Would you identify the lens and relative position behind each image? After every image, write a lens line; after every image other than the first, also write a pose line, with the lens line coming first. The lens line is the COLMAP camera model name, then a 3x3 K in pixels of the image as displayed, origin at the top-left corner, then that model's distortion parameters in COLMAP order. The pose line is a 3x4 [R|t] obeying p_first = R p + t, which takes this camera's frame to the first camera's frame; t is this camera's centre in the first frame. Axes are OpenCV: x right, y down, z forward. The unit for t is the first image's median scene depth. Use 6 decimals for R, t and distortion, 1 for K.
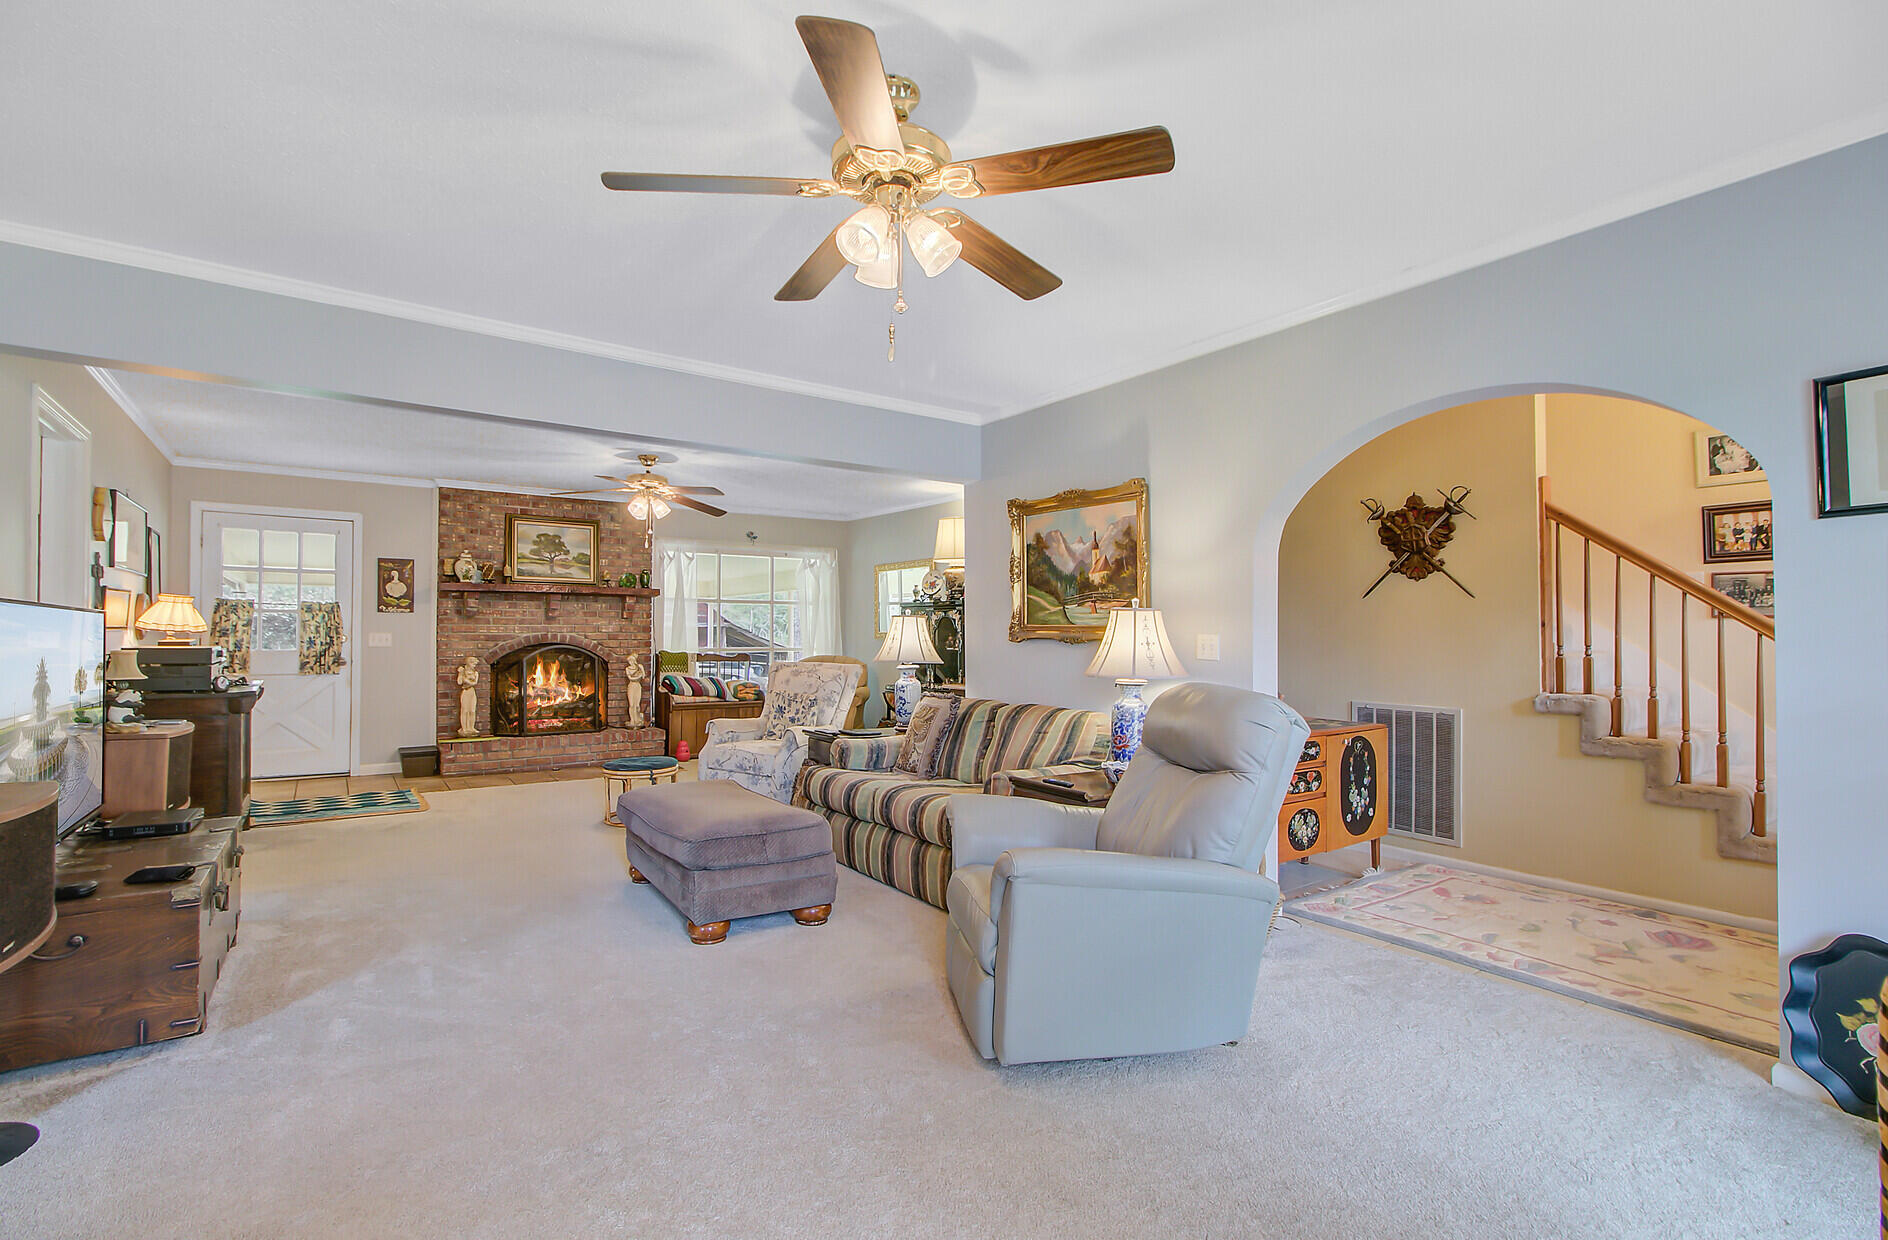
lens RADIAL K [[870.9, 0, 937.0], [0, 870.9, 630.3], [0, 0, 1]] dist [-0.014142, 0.000591]
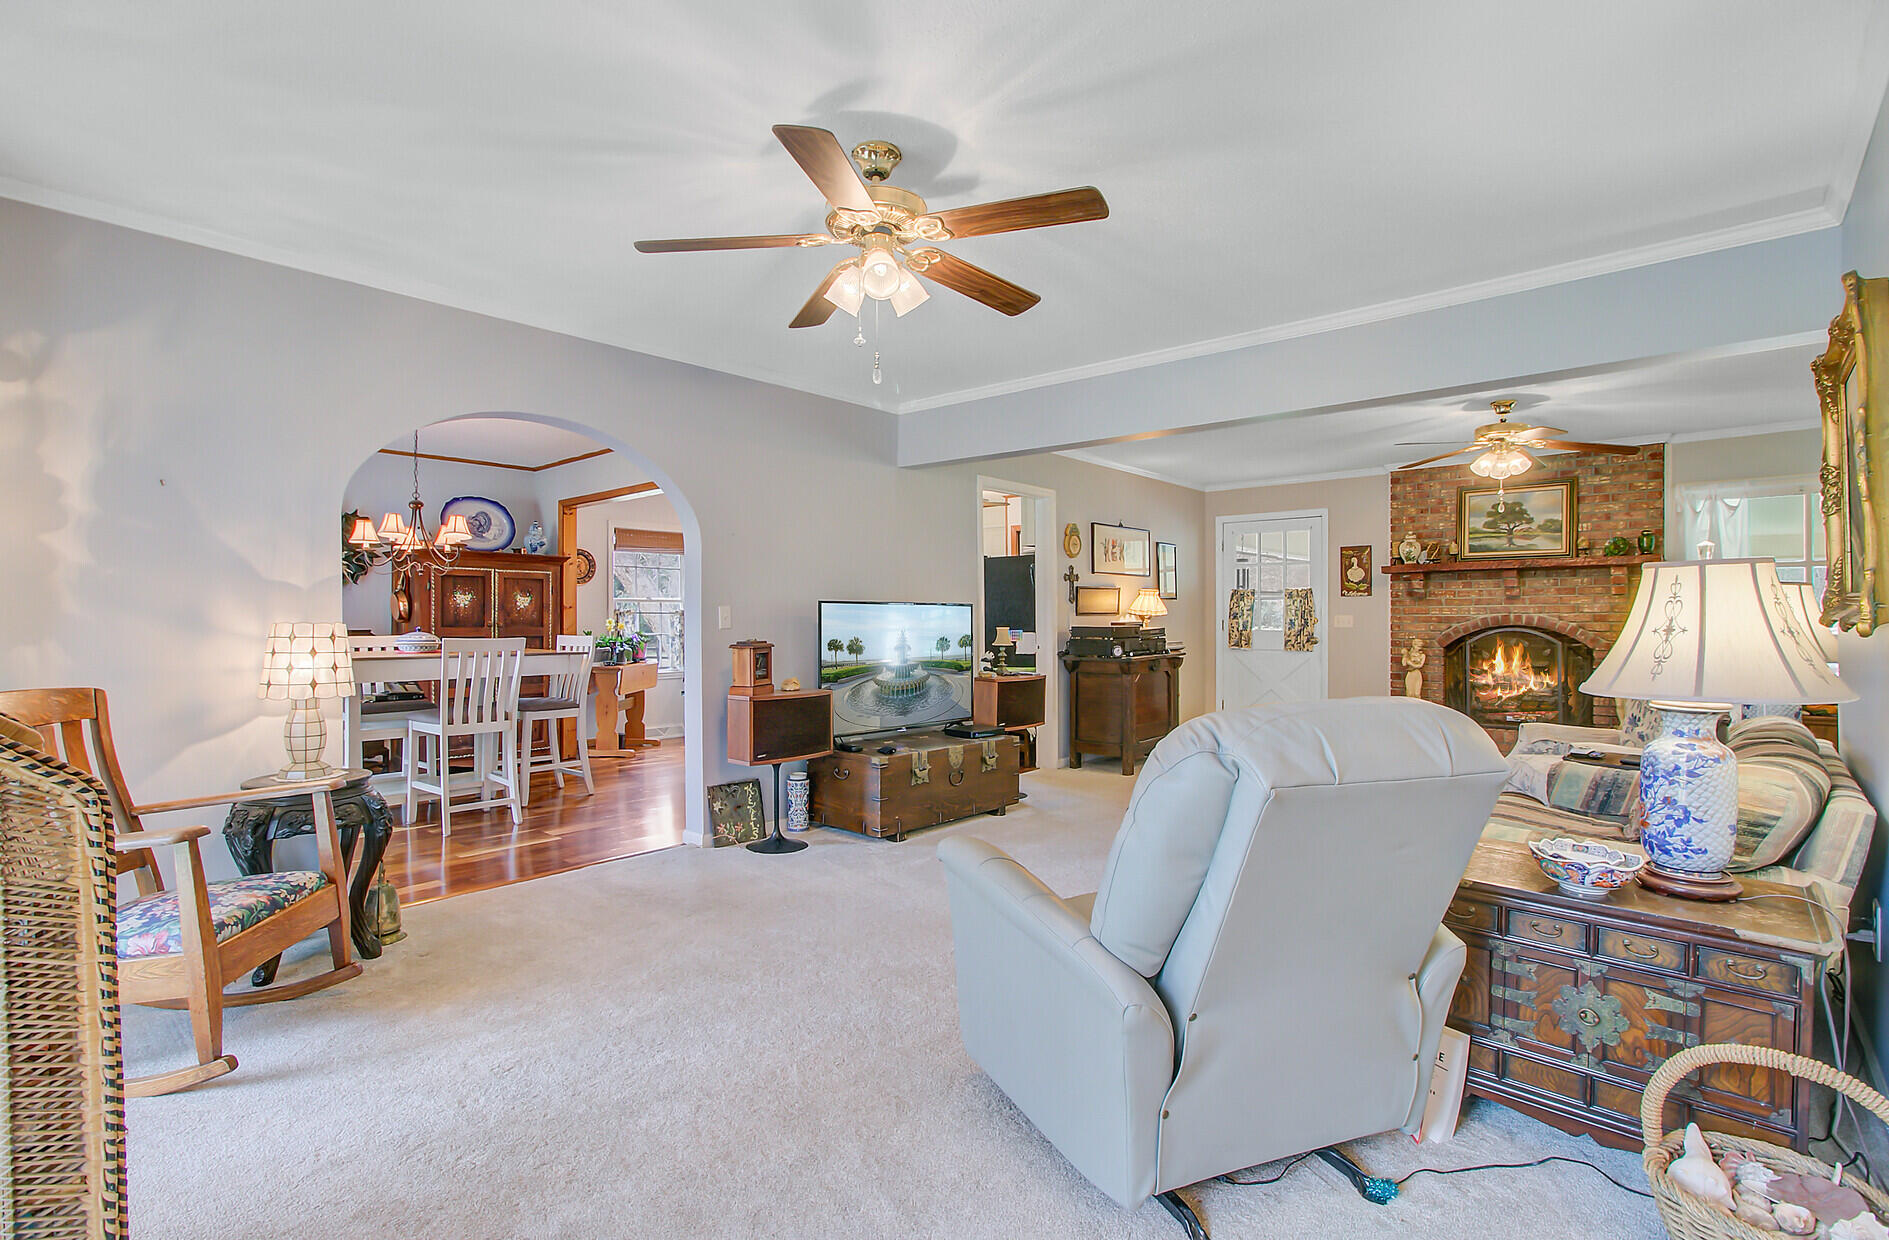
lens RADIAL K [[871.4, 0, 897.3], [0, 871.4, 633.1], [0, 0, 1]] dist [-0.014142, 0.000591]
pose [[0.209728, 0.013420, -0.977668, 0.302598], [0.010502, 0.999817, 0.015976, 0.002019], [0.977703, -0.013618, 0.209549, 0.211956]]
